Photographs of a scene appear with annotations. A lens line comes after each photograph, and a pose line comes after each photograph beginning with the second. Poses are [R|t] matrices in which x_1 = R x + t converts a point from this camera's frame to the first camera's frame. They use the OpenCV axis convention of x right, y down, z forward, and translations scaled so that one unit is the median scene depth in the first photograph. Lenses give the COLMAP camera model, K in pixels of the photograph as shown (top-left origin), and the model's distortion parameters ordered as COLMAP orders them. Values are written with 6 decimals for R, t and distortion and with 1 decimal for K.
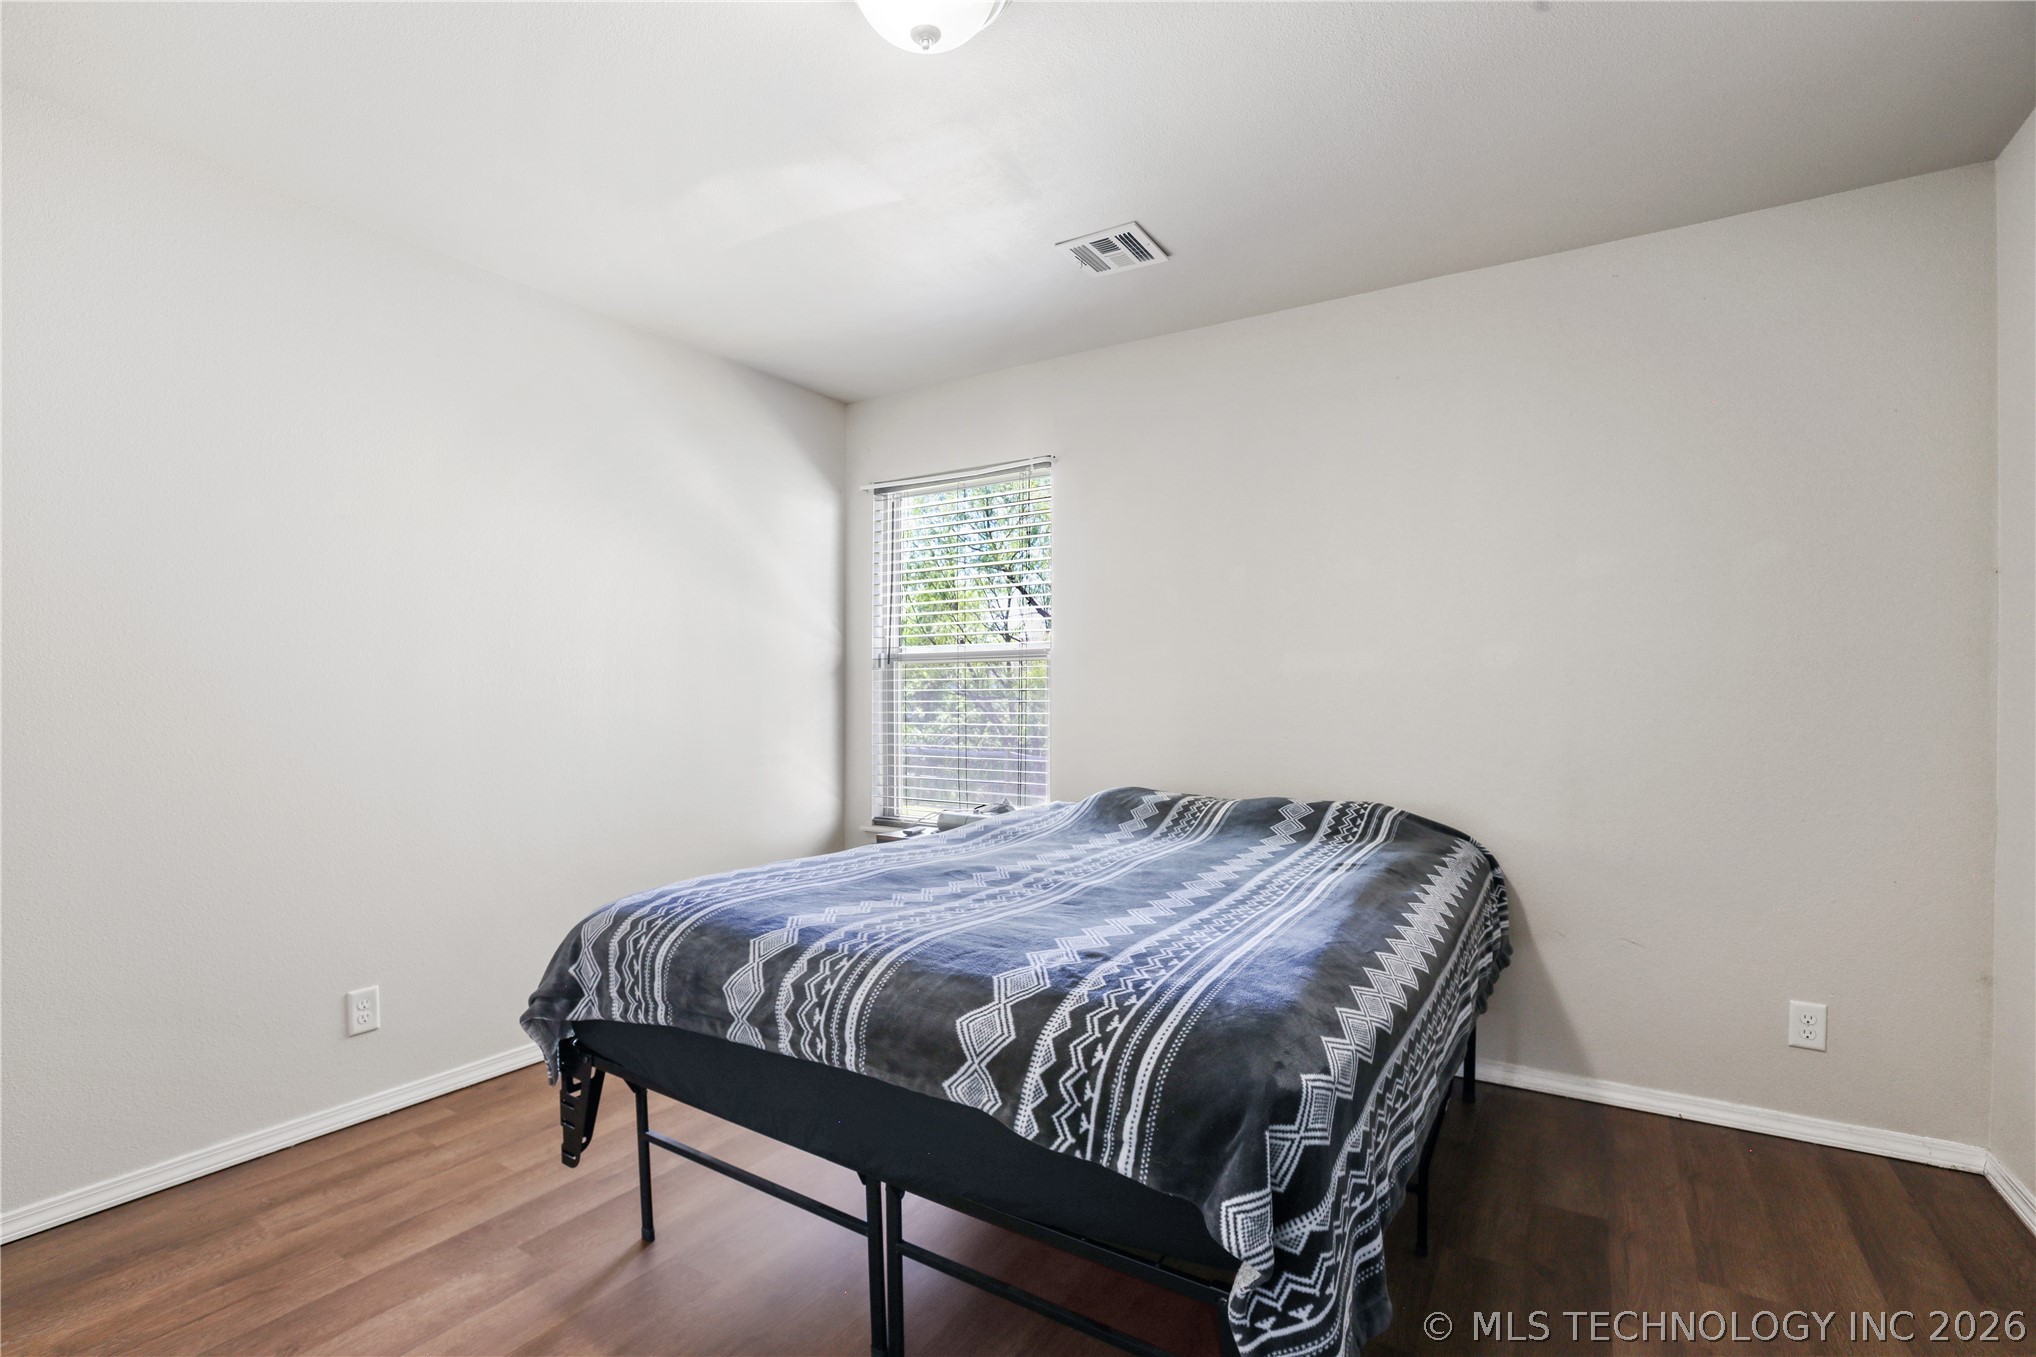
lens RADIAL K [[941.8, 0, 991.7], [0, 941.8, 672.2], [0, 0, 1]] dist [-0.051945, 0.020606]
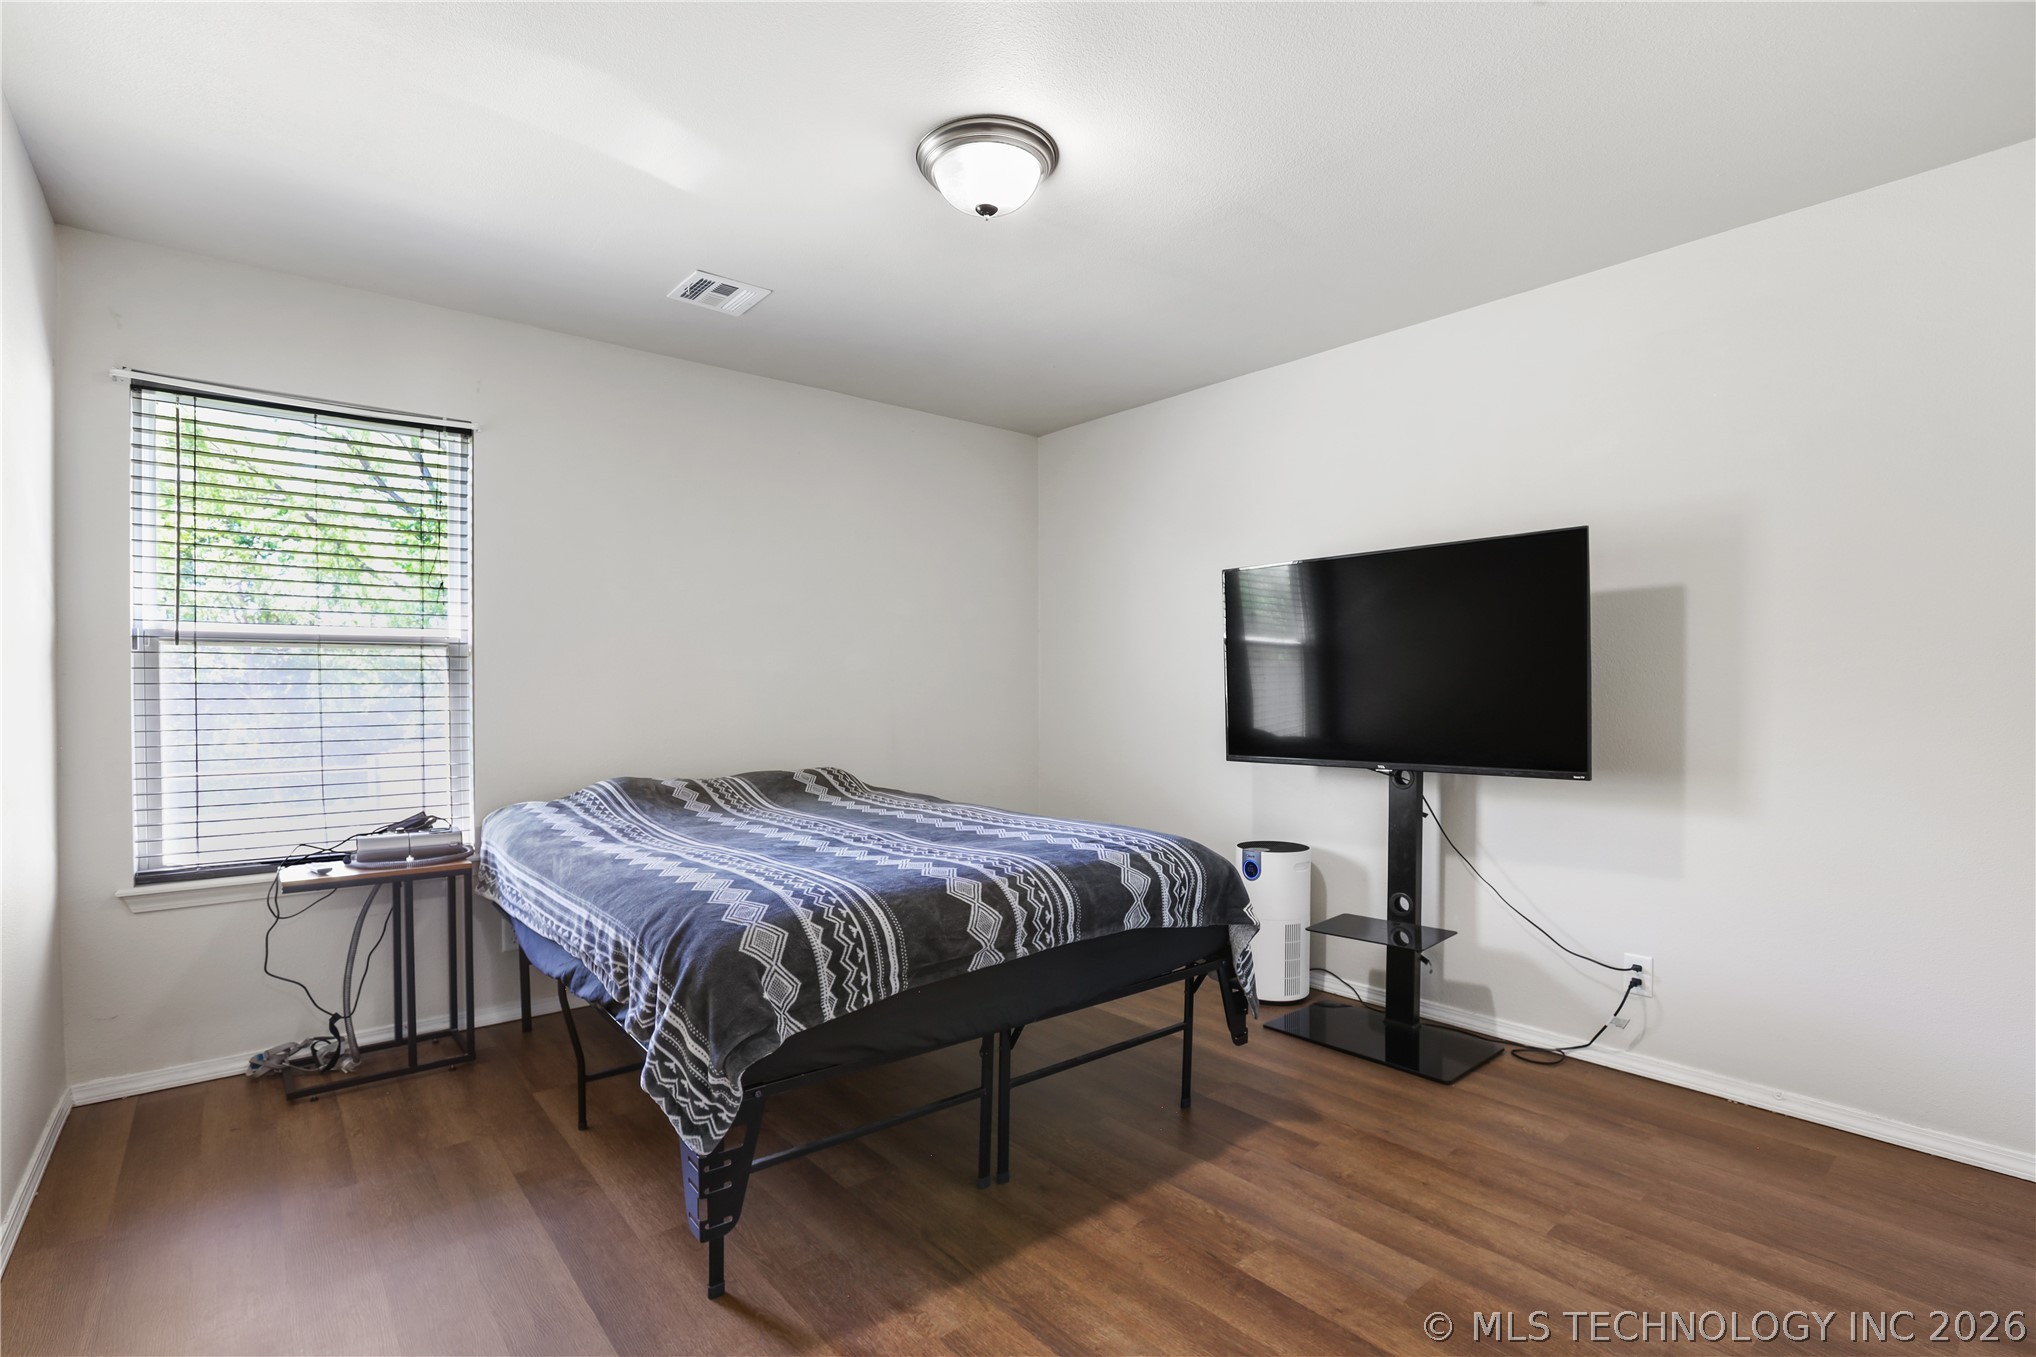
lens RADIAL K [[941.8, 0, 991.7], [0, 941.8, 672.2], [0, 0, 1]] dist [-0.051945, 0.020606]
pose [[0.321070, 0.012692, 0.946971, -1.442219], [-0.021436, 0.999751, -0.006132, 0.003974], [-0.946813, -0.018330, 0.321262, 0.573485]]
